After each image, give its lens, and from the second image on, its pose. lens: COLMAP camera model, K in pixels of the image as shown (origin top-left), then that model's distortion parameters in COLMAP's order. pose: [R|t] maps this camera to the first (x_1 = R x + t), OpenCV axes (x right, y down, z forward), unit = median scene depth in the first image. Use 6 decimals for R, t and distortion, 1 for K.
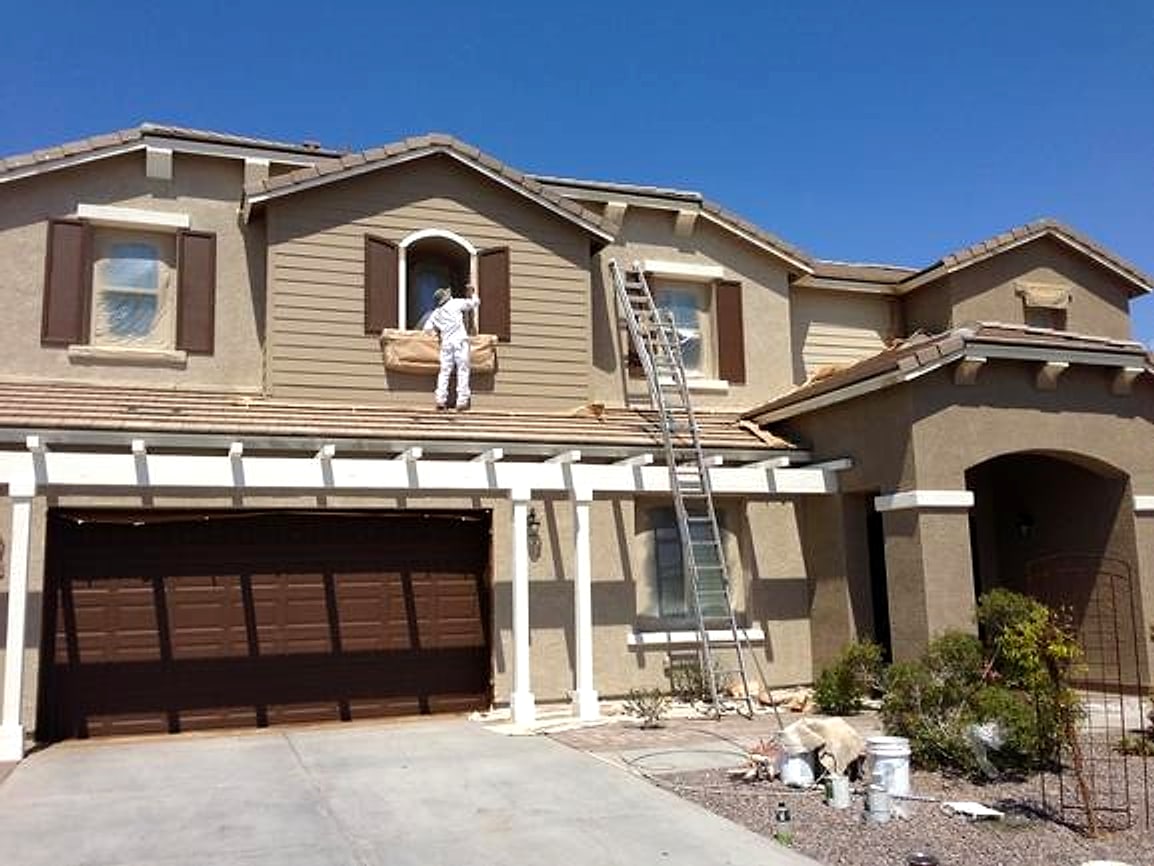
lens RADIAL K [[1047.6, 0, 577.0], [0, 1047.6, 433.0], [0, 0, 1]] dist [0.059314, 0.000104]
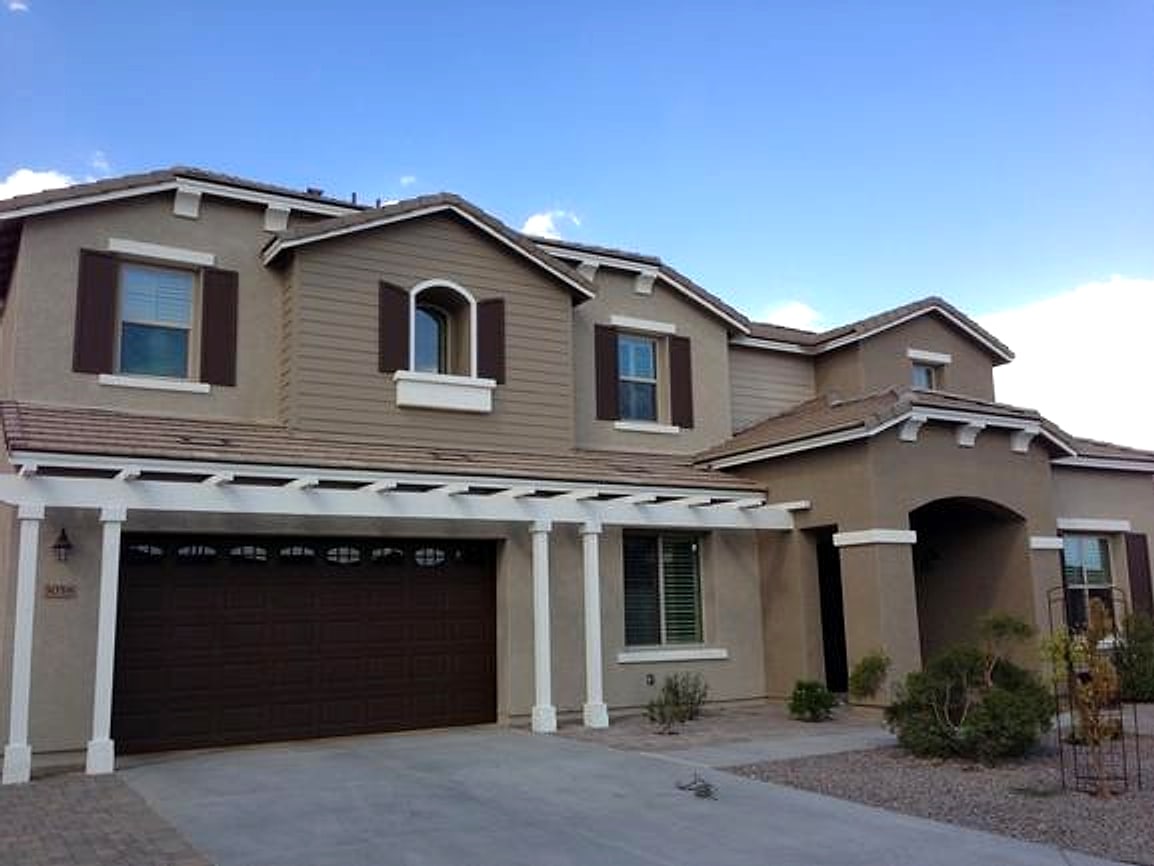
lens RADIAL K [[1047.6, 0, 577.0], [0, 1047.6, 433.0], [0, 0, 1]] dist [0.059314, 0.000104]
pose [[0.984273, 0.033541, 0.173440, -0.182139], [-0.028579, 0.999110, -0.031027, -0.005858], [-0.174326, 0.025583, 0.984356, -0.088223]]
